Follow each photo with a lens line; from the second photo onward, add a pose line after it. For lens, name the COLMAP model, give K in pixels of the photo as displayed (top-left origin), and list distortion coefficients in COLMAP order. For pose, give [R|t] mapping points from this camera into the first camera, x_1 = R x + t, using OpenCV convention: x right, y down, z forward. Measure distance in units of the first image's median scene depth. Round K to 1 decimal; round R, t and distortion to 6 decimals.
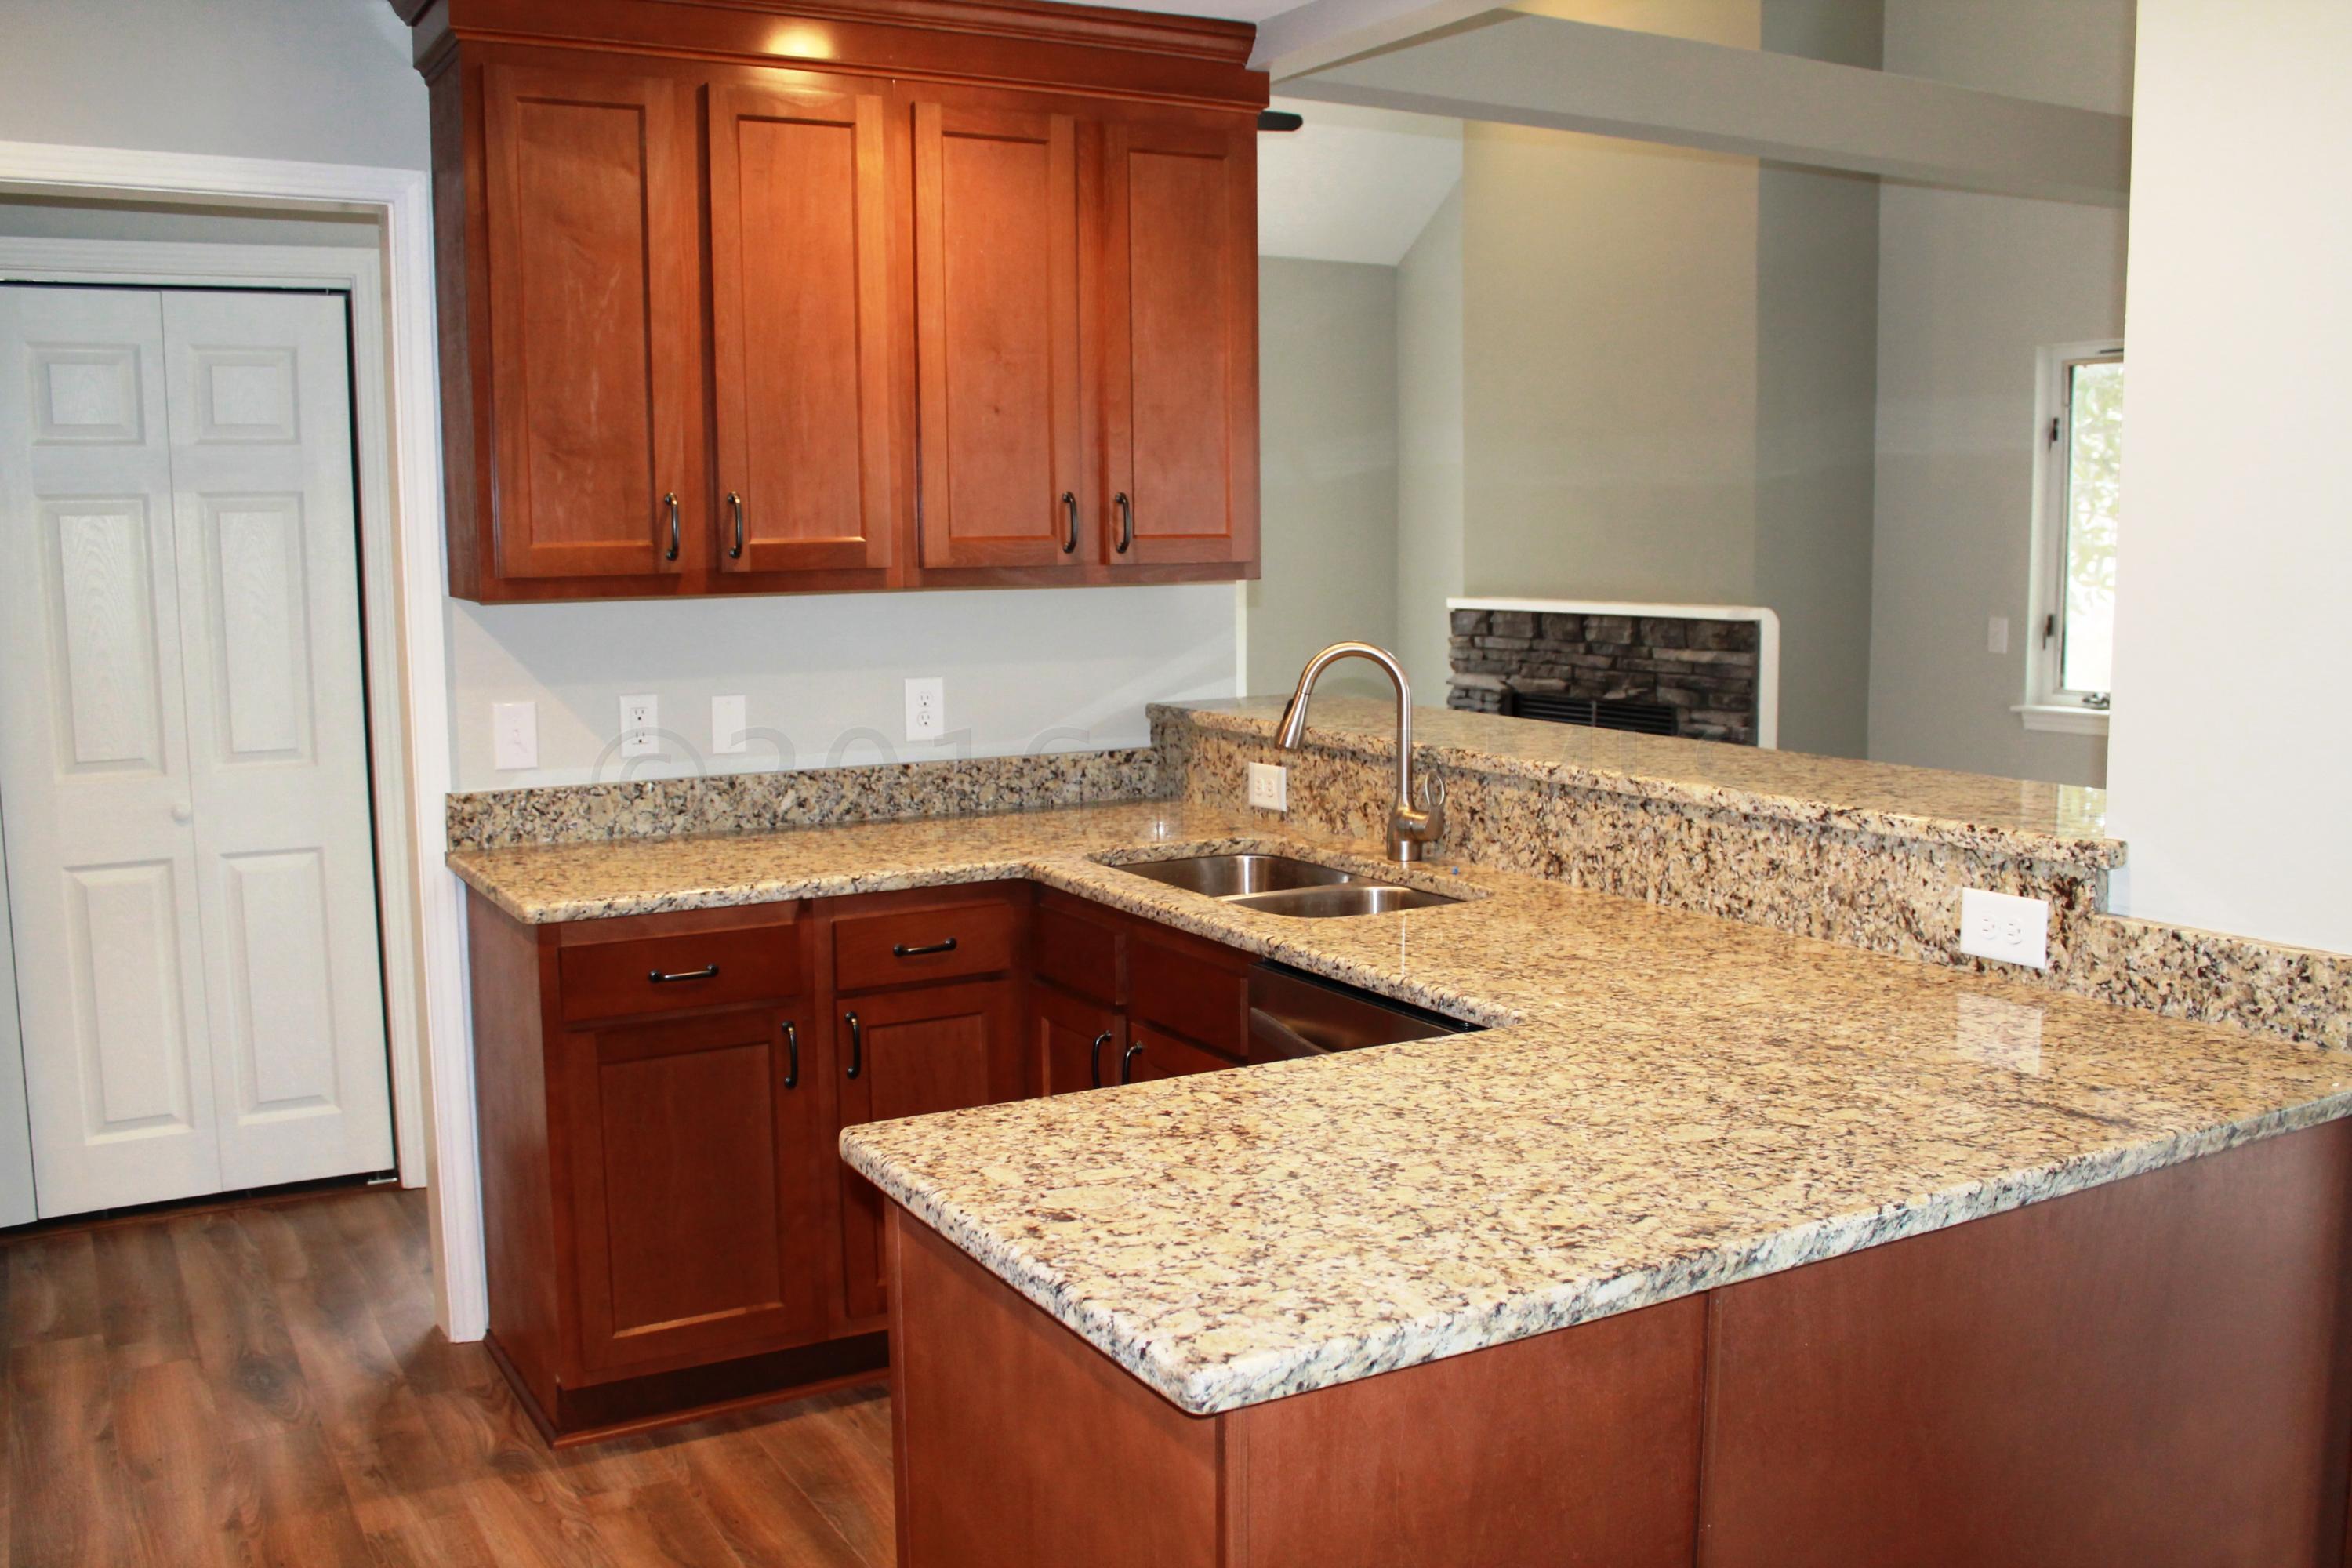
lens RADIAL K [[2092.5, 0, 1173.1], [0, 2092.5, 784.4], [0, 0, 1]] dist [-0.068033, 0.018154]
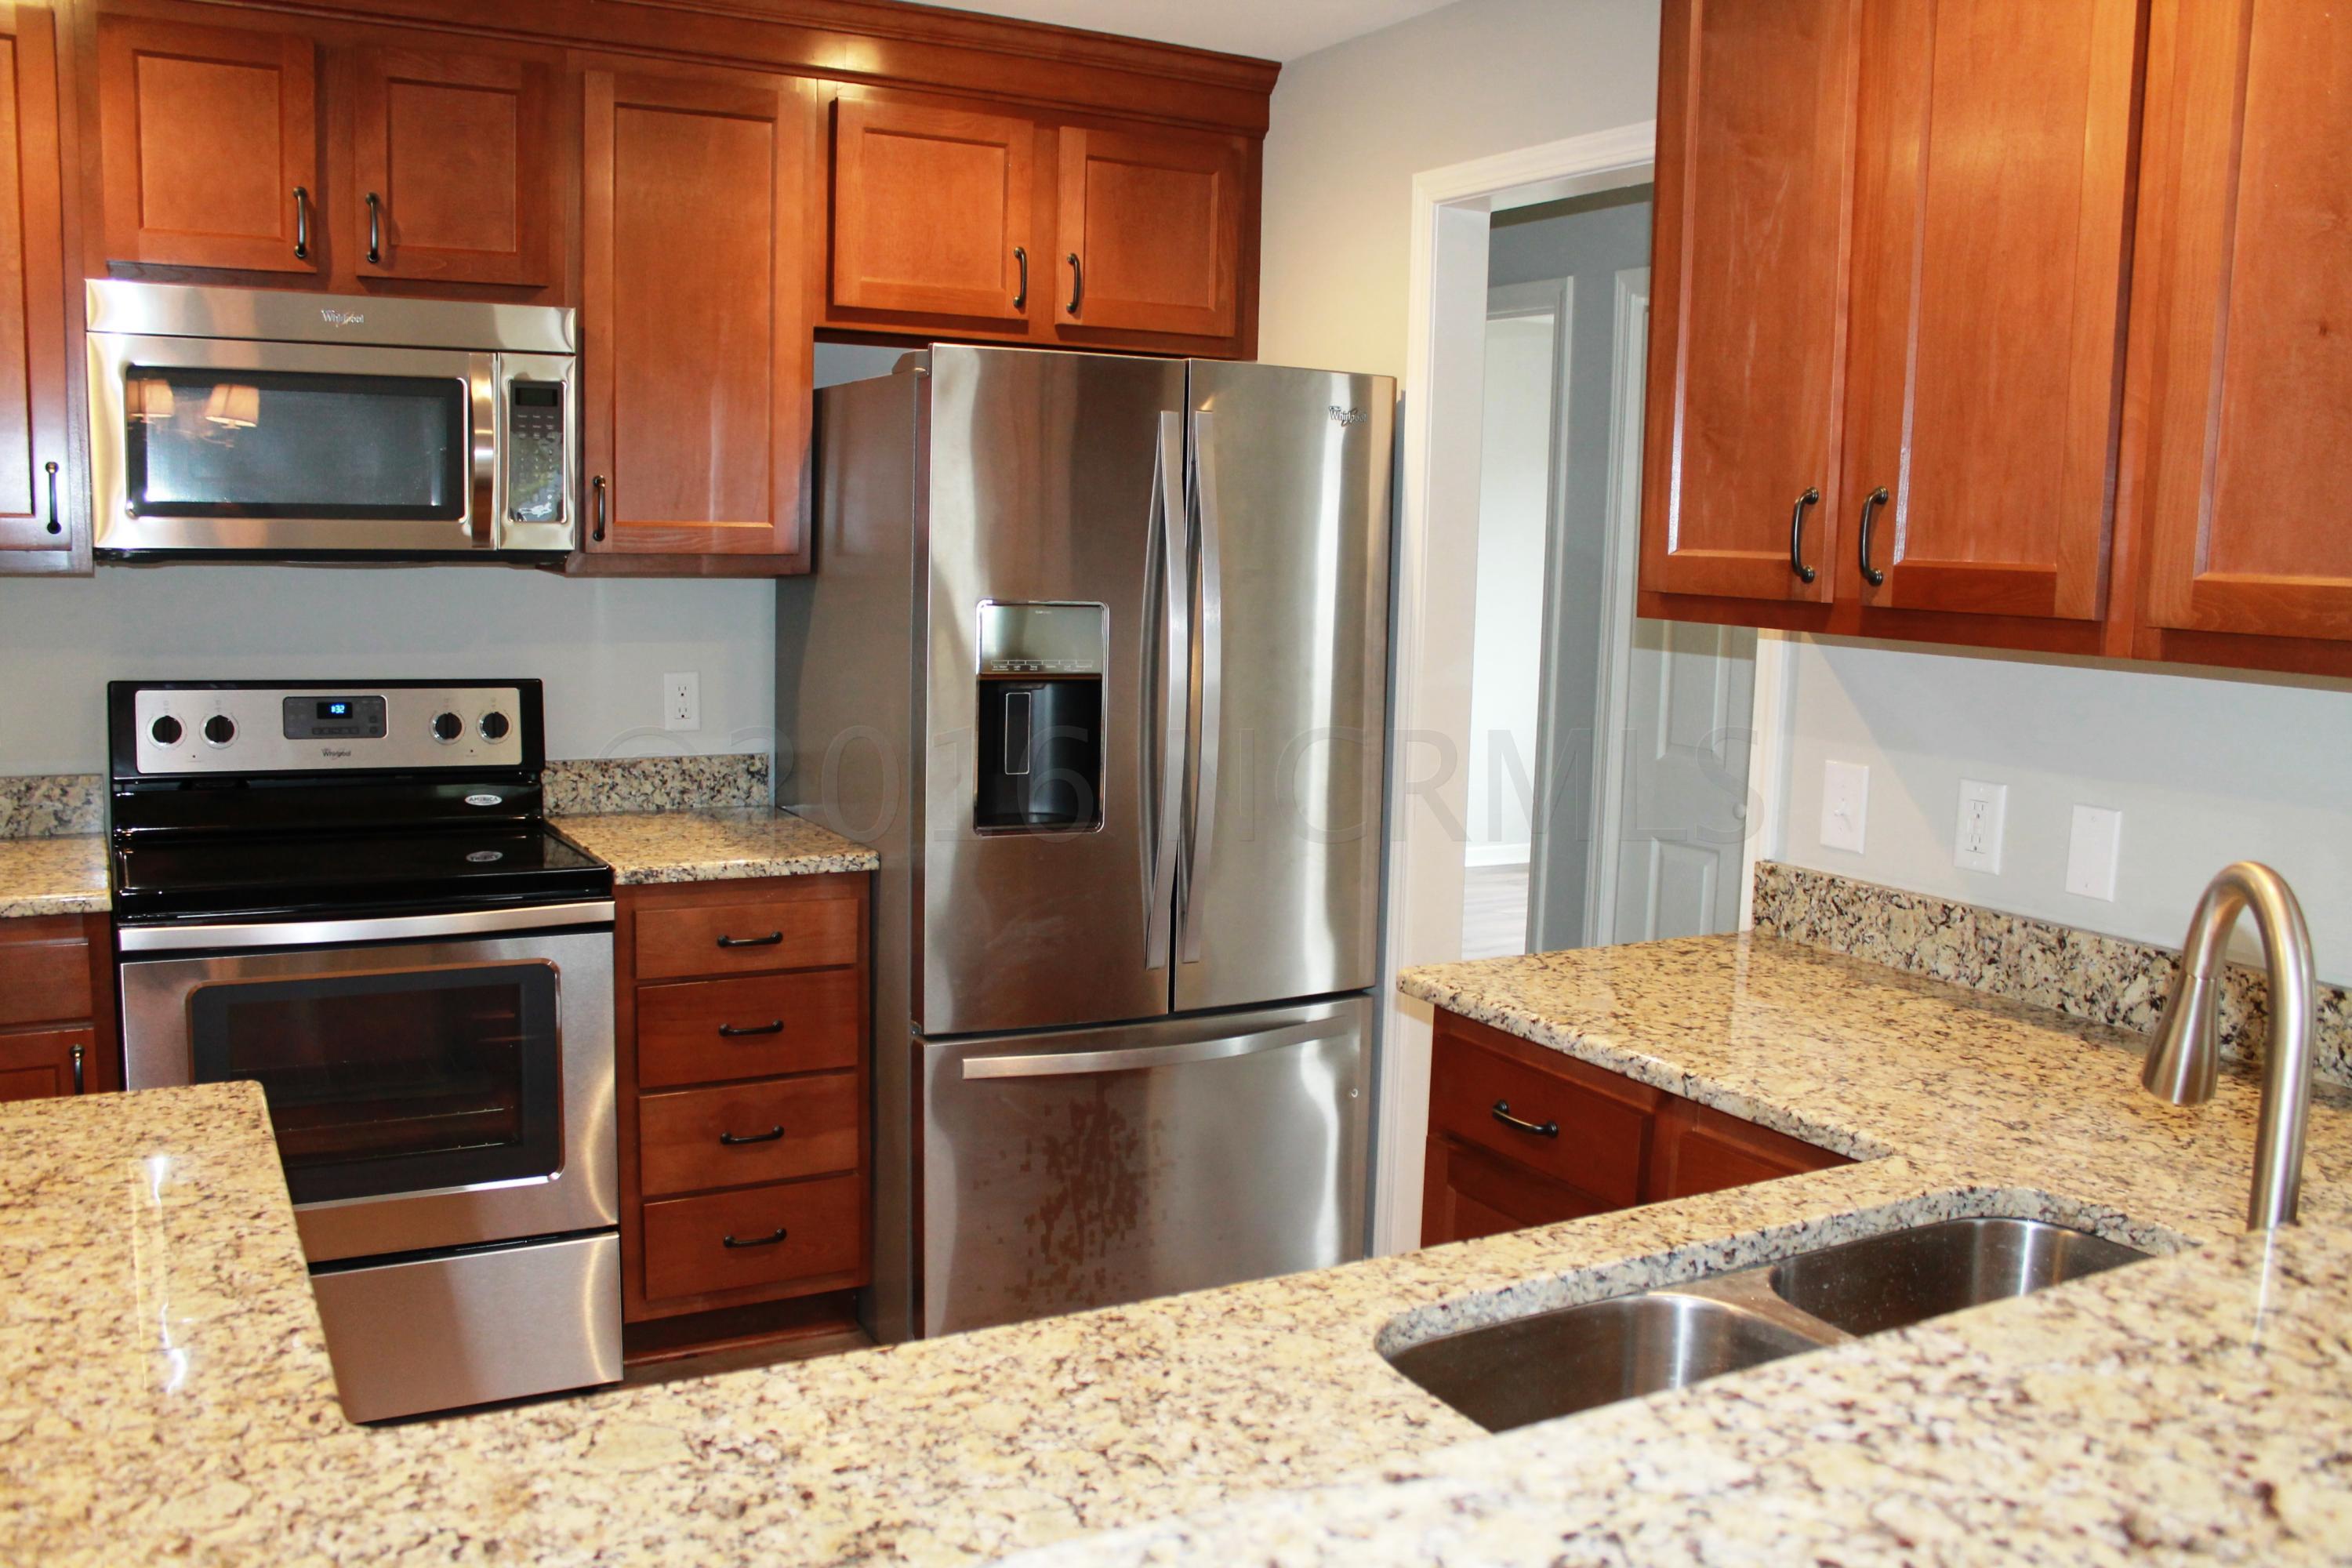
lens RADIAL K [[1982.1, 0, 1185.7], [0, 1982.1, 795.4], [0, 0, 1]] dist [-0.125519, 0.050817]
pose [[-0.012567, 0.143789, -0.989529, 0.404302], [-0.149671, 0.978187, 0.144042, -0.095742], [0.988656, 0.149914, 0.009228, 0.756615]]
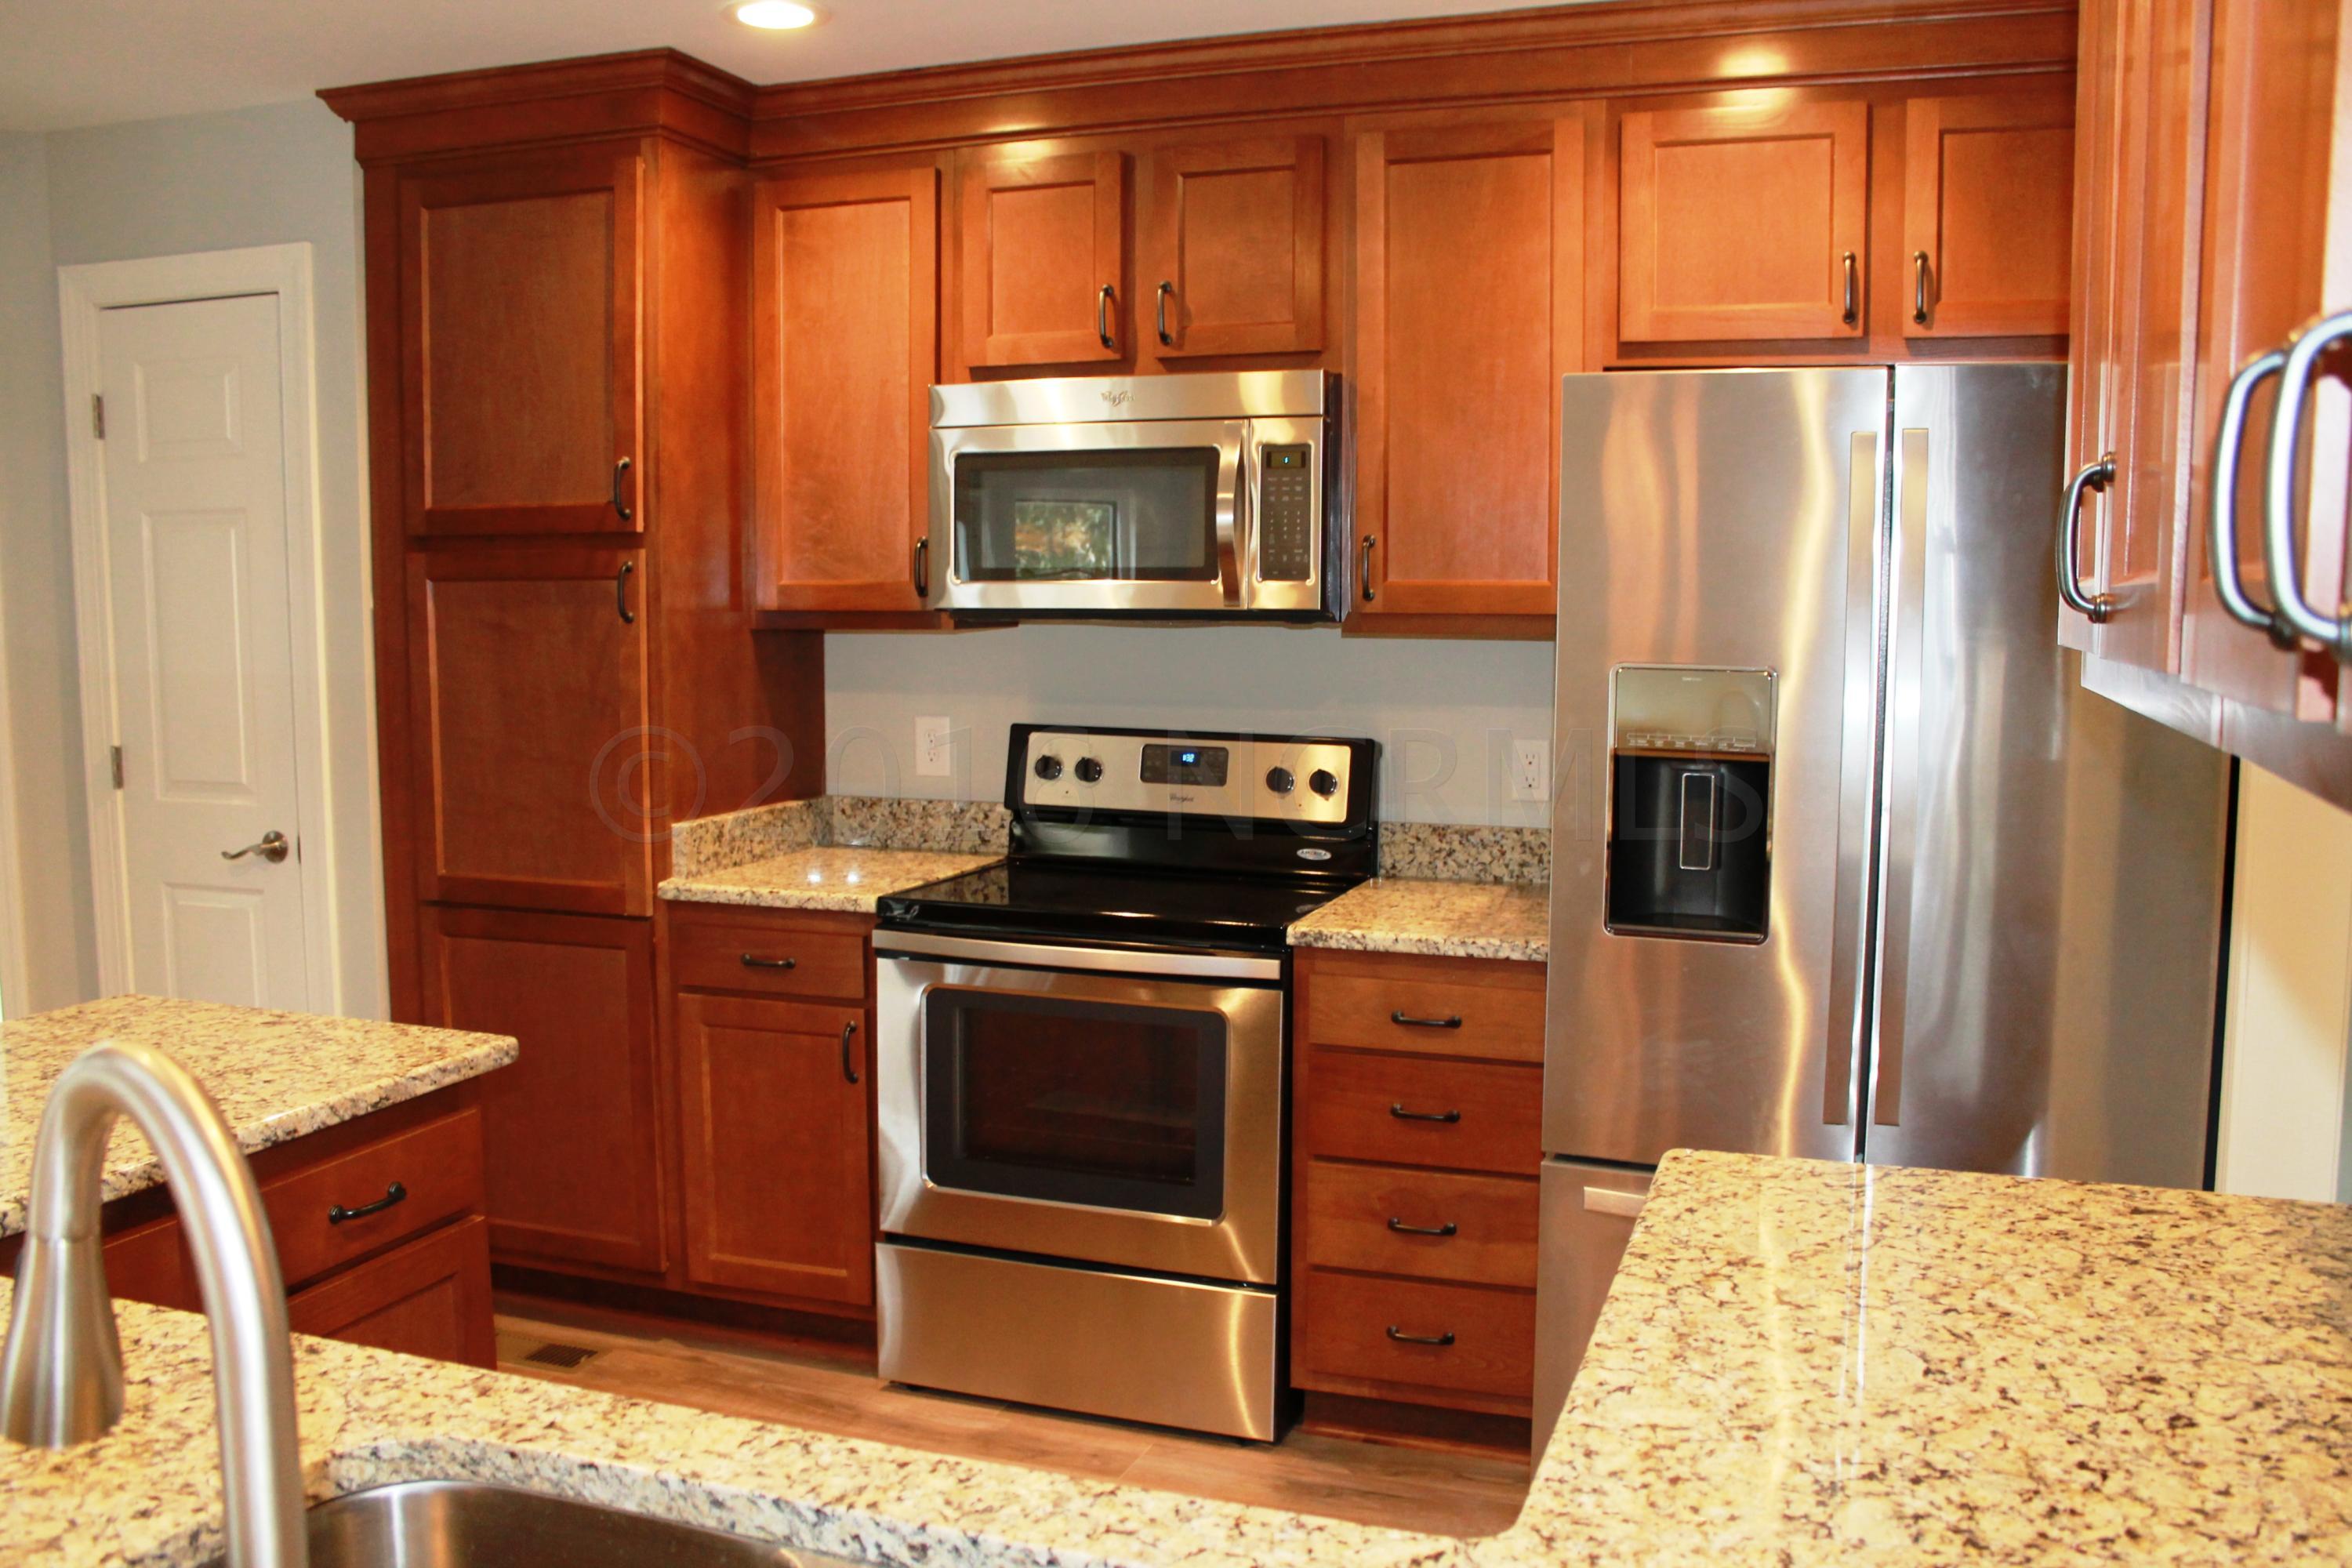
lens RADIAL K [[1982.1, 0, 1175.2], [0, 1982.1, 787.7], [0, 0, 1]] dist [-0.125519, 0.050817]
pose [[-0.760064, 0.074111, -0.645608, 0.156940], [-0.075120, 0.976796, 0.200566, -0.131548], [0.645491, 0.200941, -0.736860, 1.107663]]
